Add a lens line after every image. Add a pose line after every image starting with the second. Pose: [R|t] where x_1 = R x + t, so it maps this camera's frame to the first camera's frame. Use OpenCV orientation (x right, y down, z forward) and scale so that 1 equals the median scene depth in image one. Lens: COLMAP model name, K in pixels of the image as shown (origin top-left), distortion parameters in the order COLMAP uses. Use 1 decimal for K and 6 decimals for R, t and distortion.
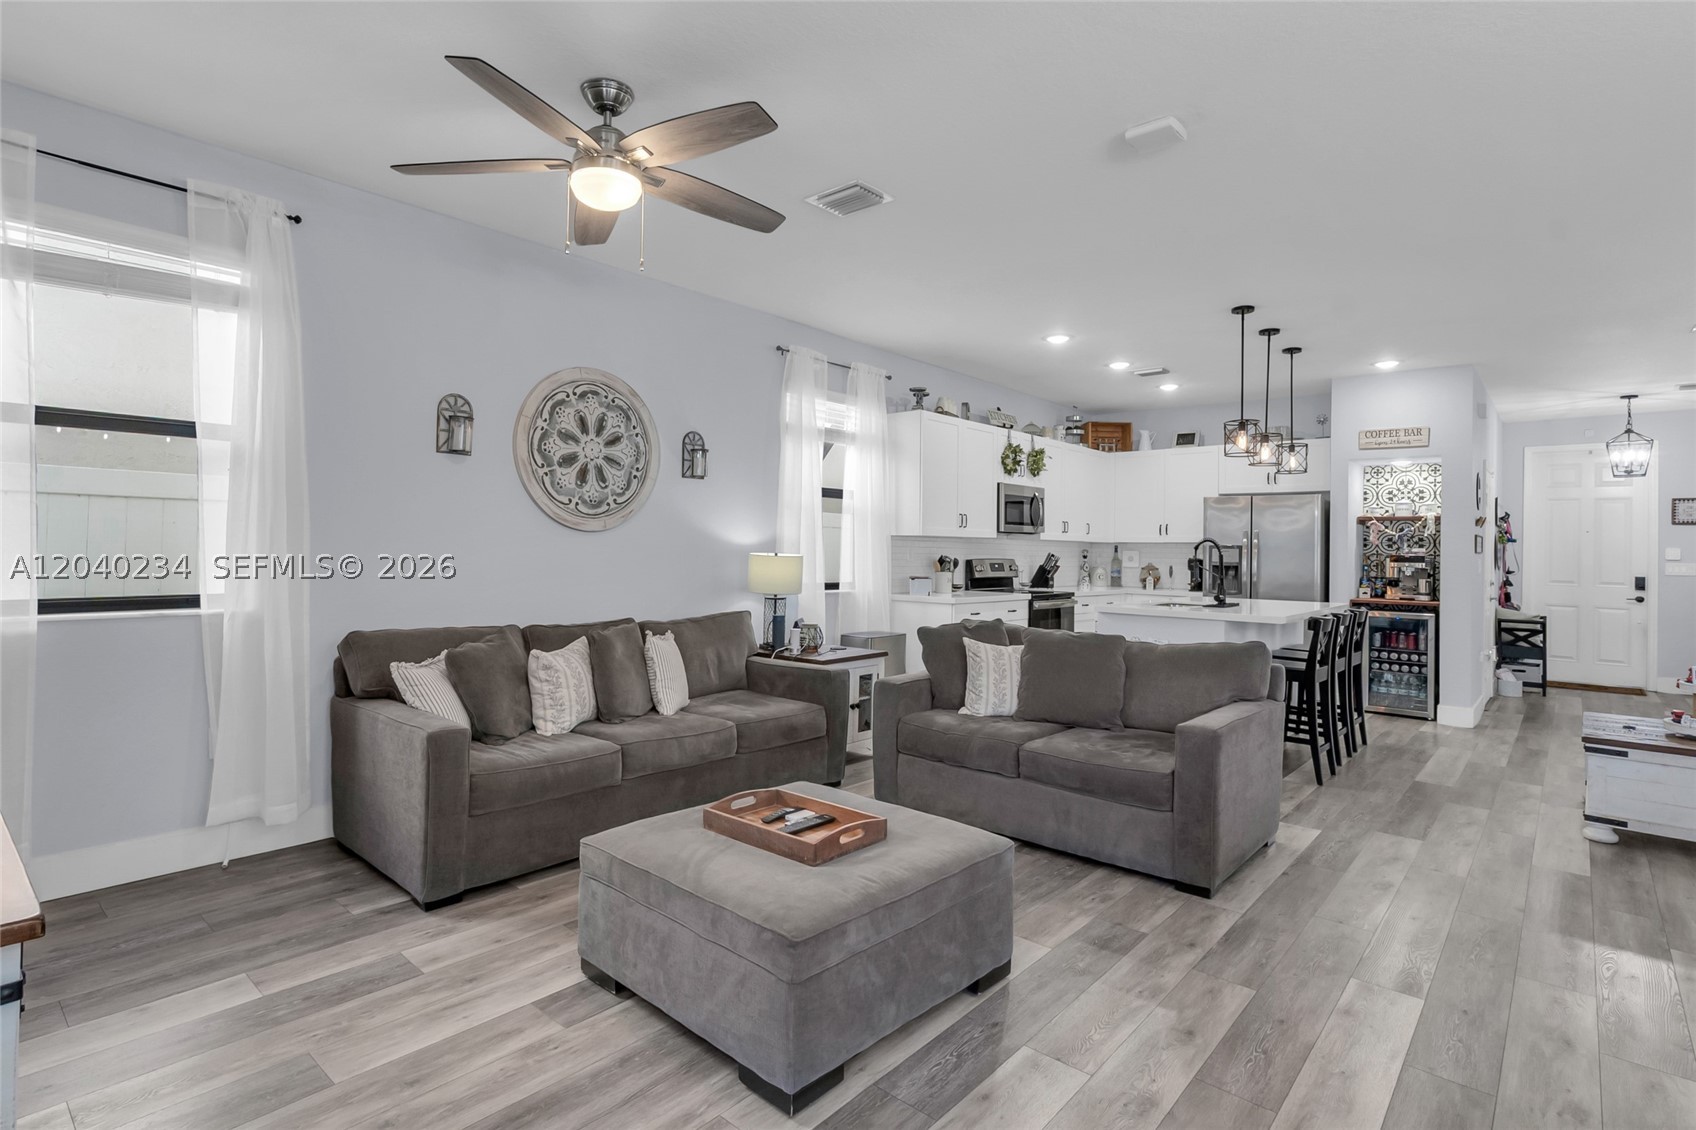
lens RADIAL K [[838.5, 0, 823.0], [0, 838.5, 535.0], [0, 0, 1]] dist [0.001401, -0.000406]
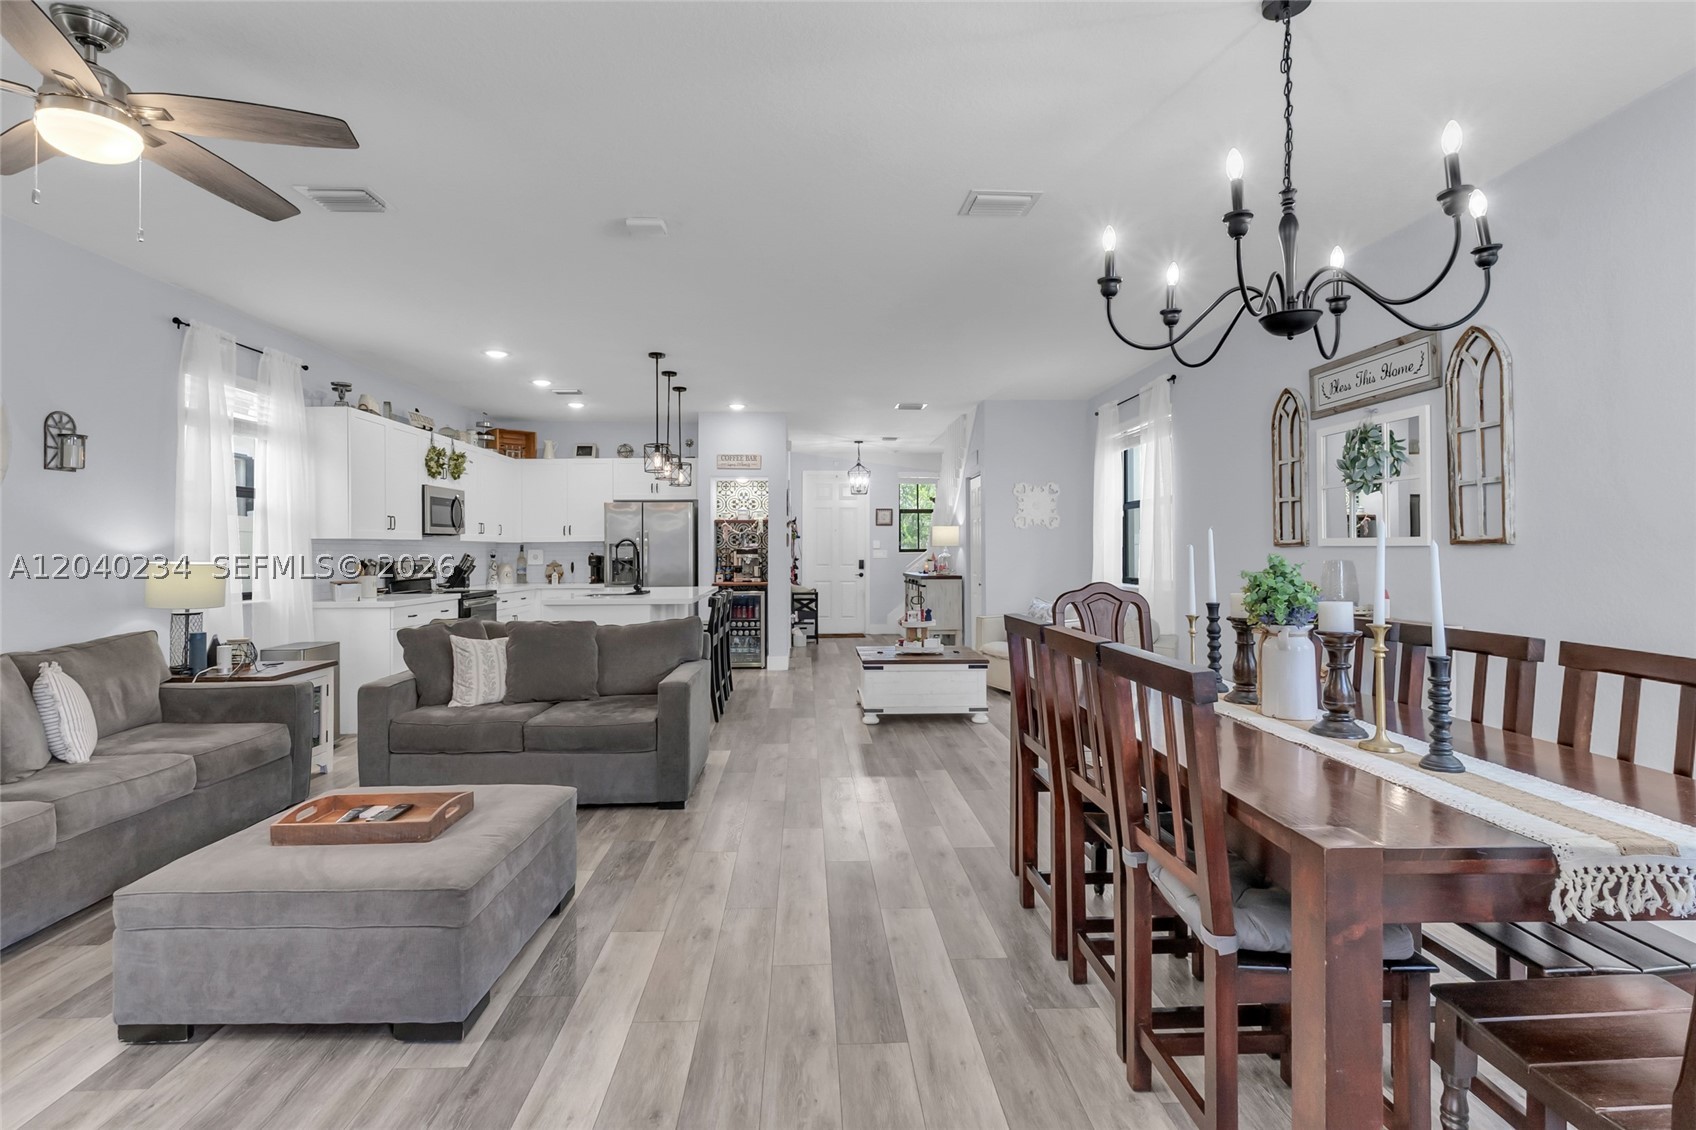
lens RADIAL K [[822.8, 0, 825.1], [0, 822.8, 543.3], [0, 0, 1]] dist [0.003688, -0.000623]
pose [[0.727044, -0.015283, 0.686421, -0.137999], [0.006979, 0.999865, 0.014869, -0.004171], [-0.686555, -0.006020, 0.727053, -0.055170]]
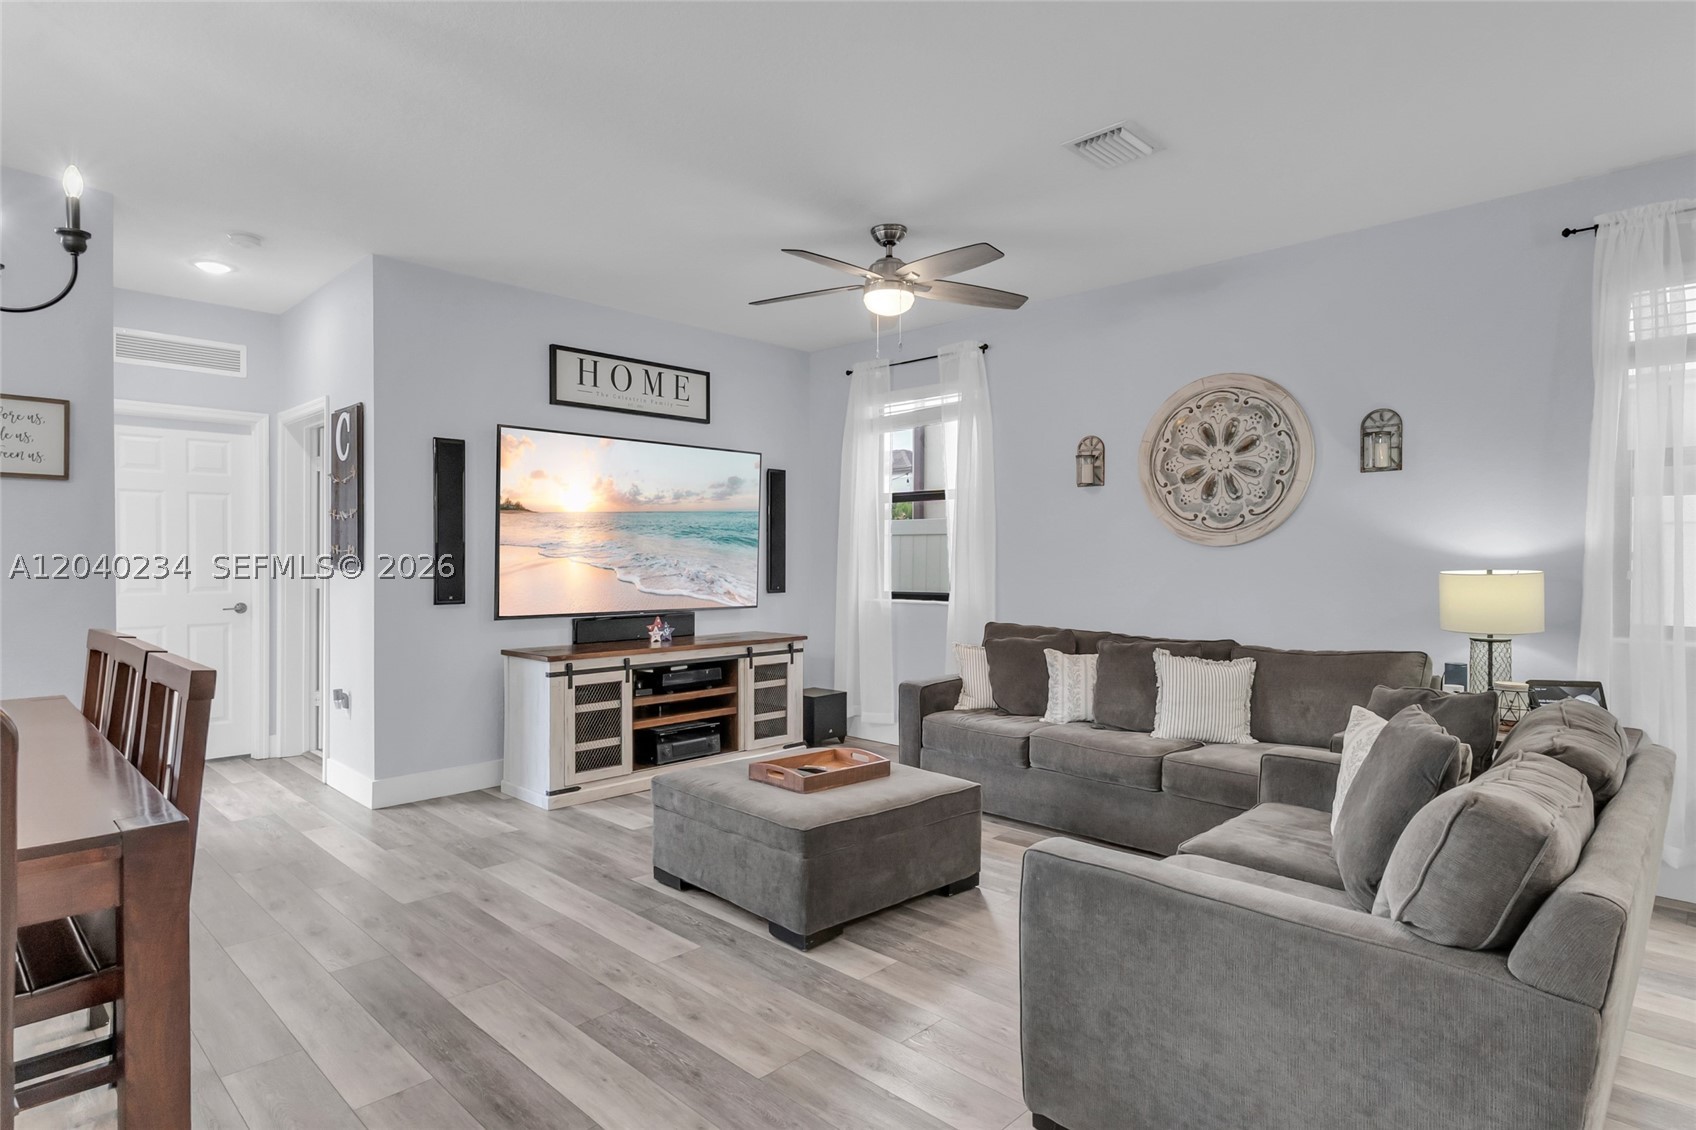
lens RADIAL K [[909.0, 0, 829.7], [0, 909.0, 567.2], [0, 0, 1]] dist [0.005439, 0.003025]
pose [[-0.049996, -0.008757, -0.998711, 0.576233], [0.011449, 0.999891, -0.009341, 0.017622], [0.998684, -0.011901, -0.049891, 0.453970]]
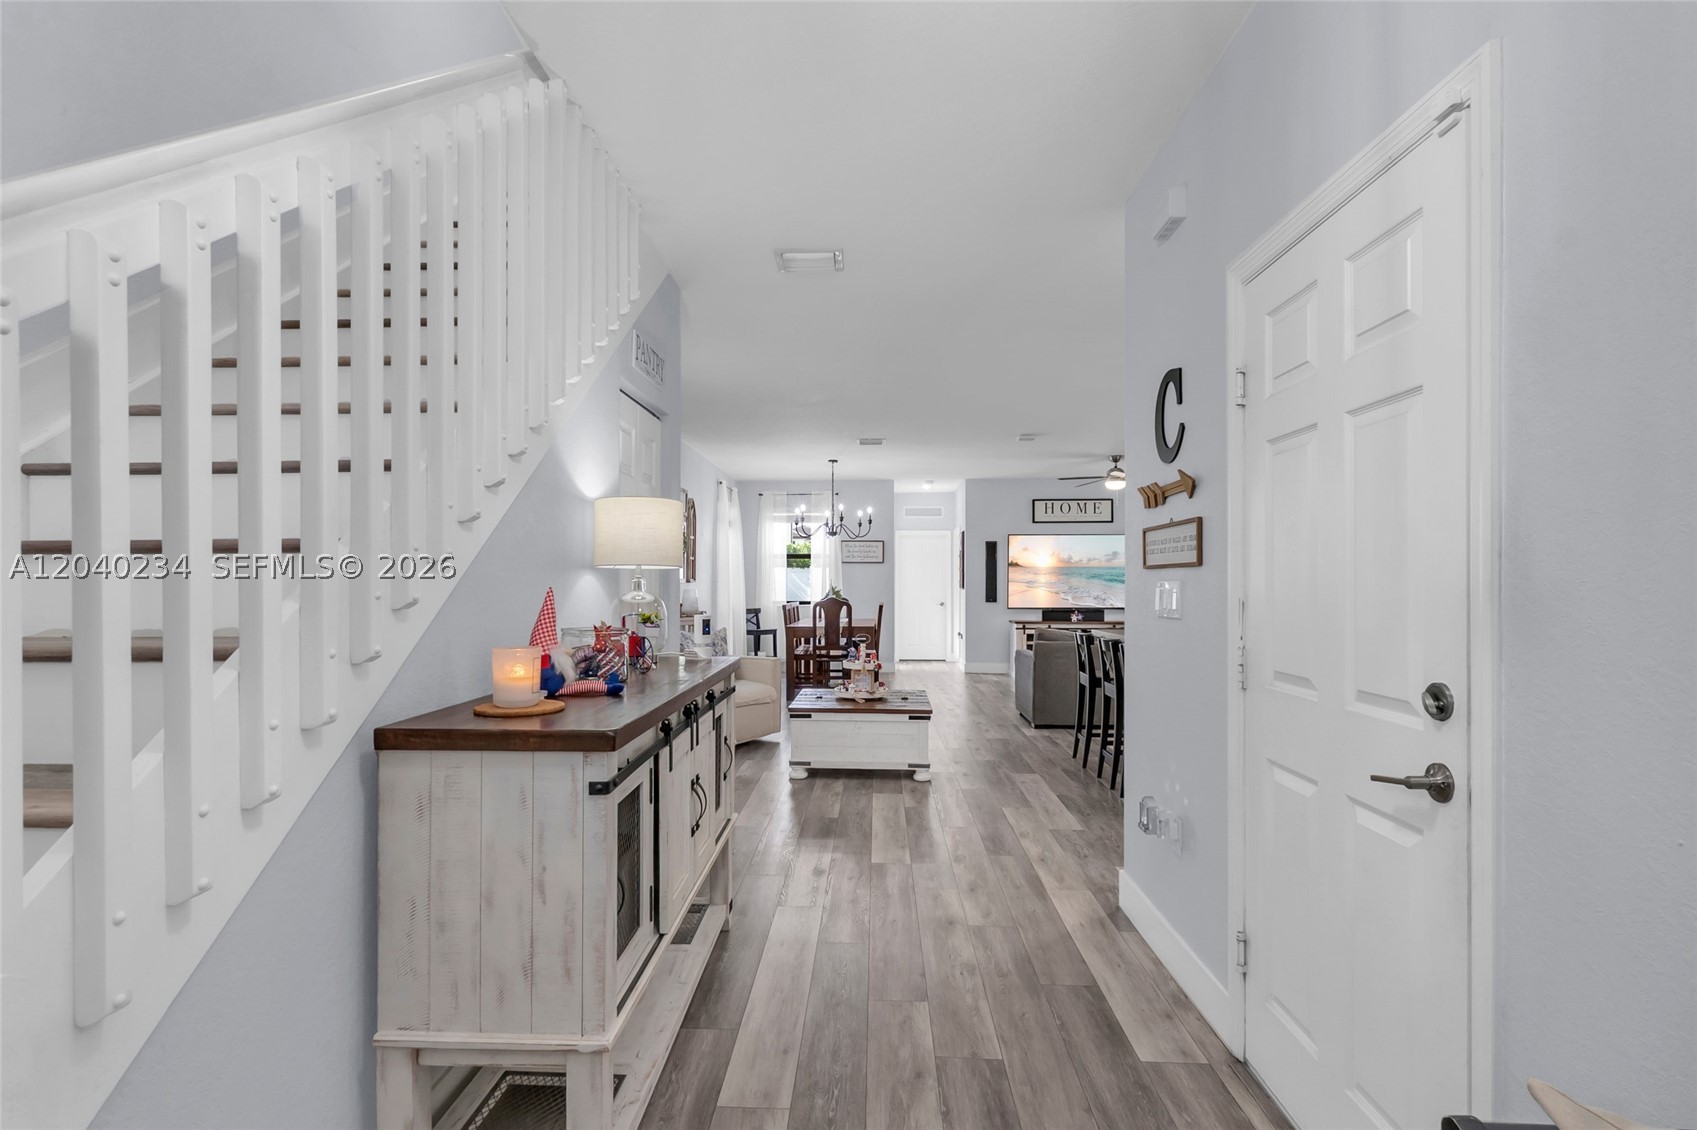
lens RADIAL K [[823.3, 0, 847.1], [0, 823.3, 572.3], [0, 0, 1]] dist [0.003688, -0.000623]
pose [[-0.768392, -0.030577, -0.639249, 1.308509], [-0.007158, 0.999206, -0.039191, 0.047067], [0.639940, -0.025538, -0.768001, 1.363745]]
